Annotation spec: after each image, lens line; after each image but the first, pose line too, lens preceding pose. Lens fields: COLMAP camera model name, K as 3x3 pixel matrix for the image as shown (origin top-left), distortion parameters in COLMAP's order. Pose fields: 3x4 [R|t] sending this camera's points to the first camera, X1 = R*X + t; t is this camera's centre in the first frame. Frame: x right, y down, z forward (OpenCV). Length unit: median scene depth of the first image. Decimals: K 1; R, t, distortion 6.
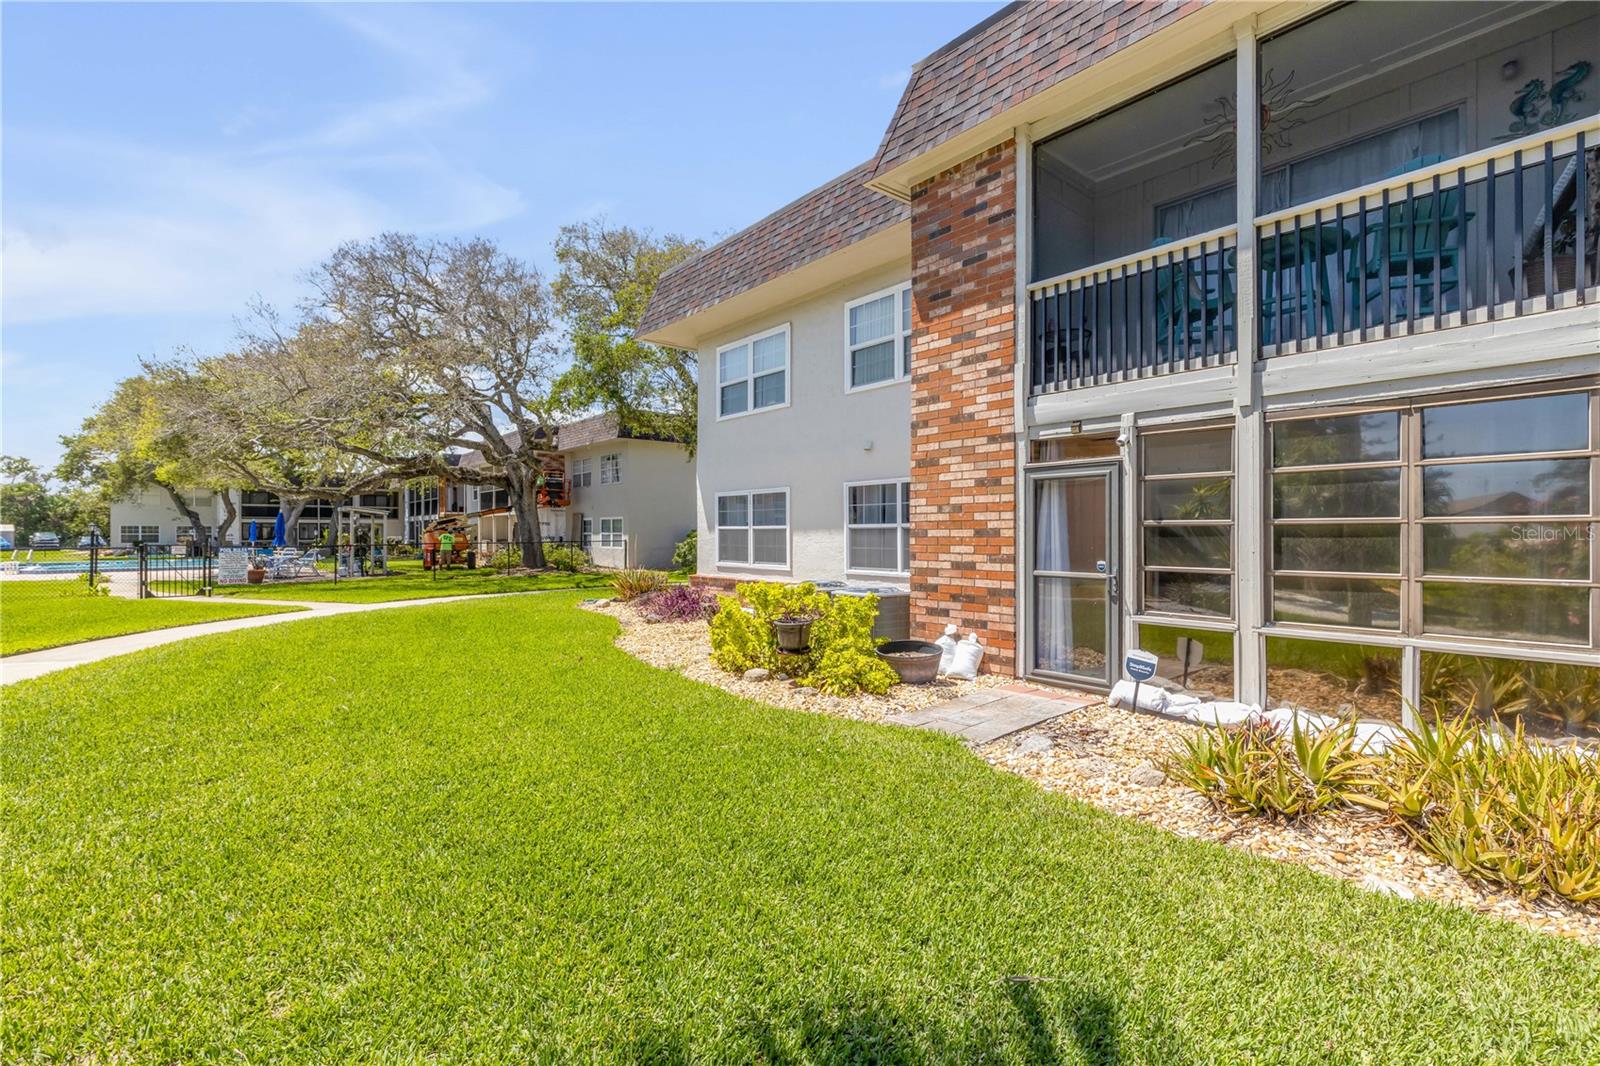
lens RADIAL K [[722.5, 0, 798.5], [0, 722.5, 531.5], [0, 0, 1]] dist [-0.000776, -0.000229]
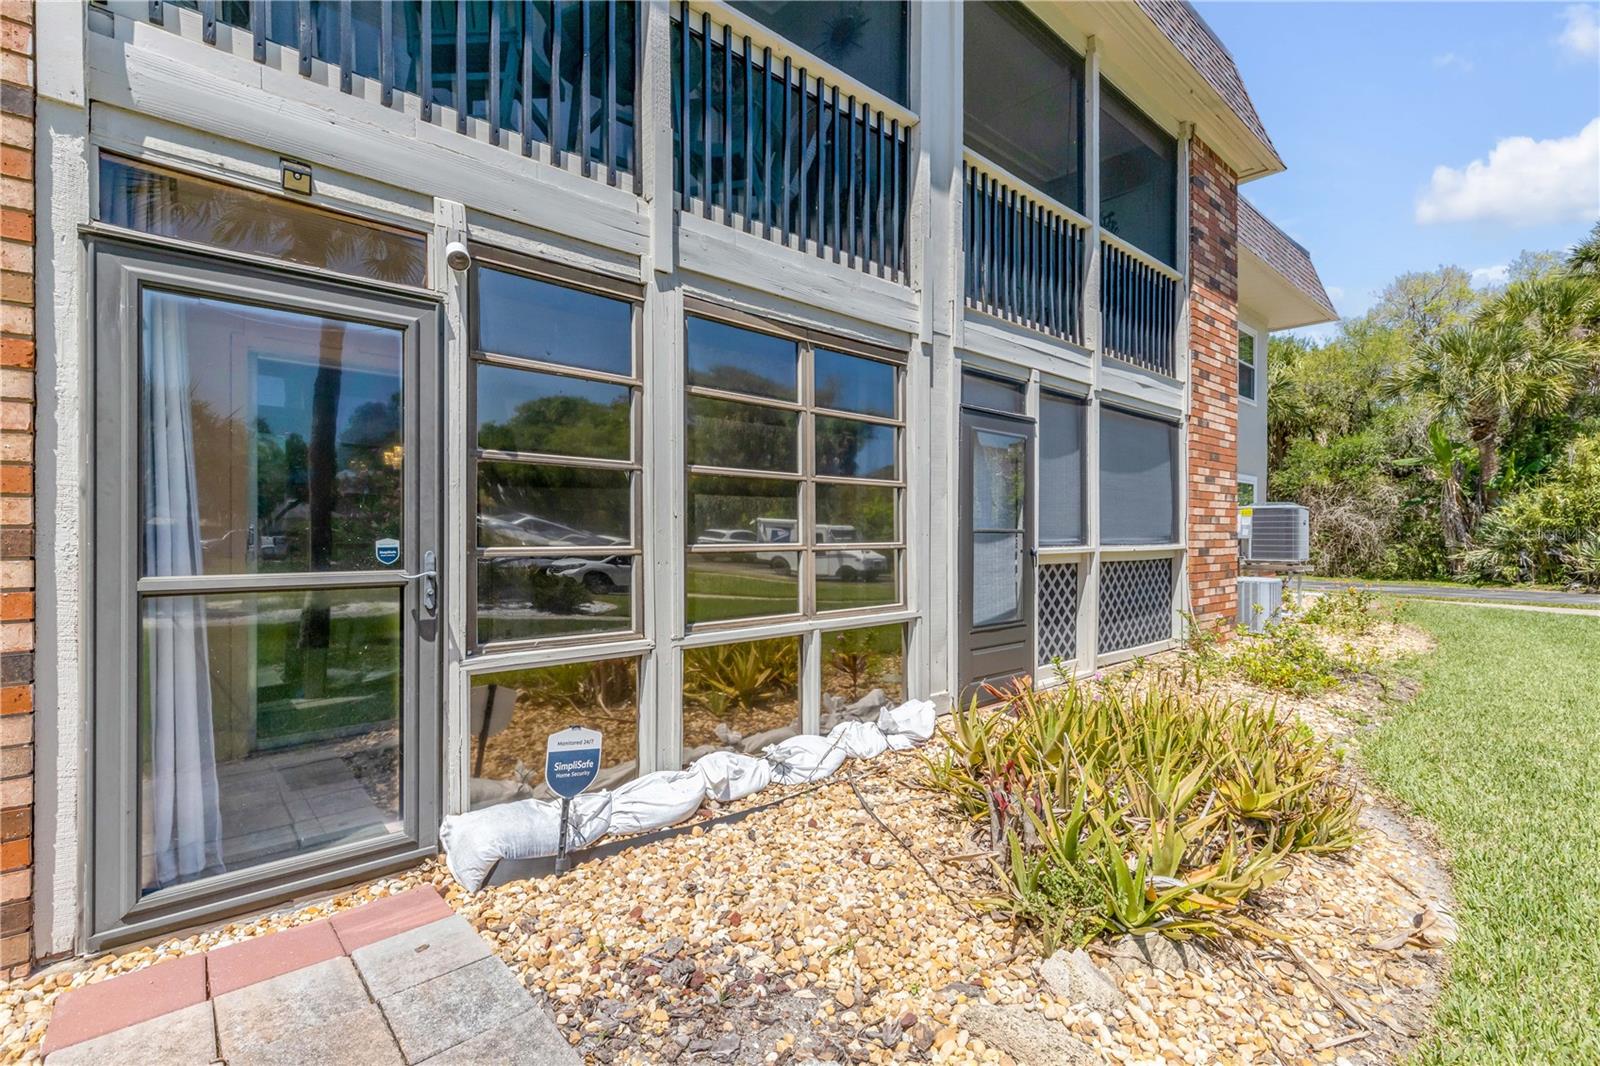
lens RADIAL K [[722.5, 0, 798.5], [0, 722.5, 531.5], [0, 0, 1]] dist [-0.000776, -0.000229]
pose [[-0.024165, 0.000315, 0.999708, 0.014047], [-0.004845, 0.999988, -0.000433, 0.036571], [-0.999696, -0.004854, -0.024163, 0.801318]]
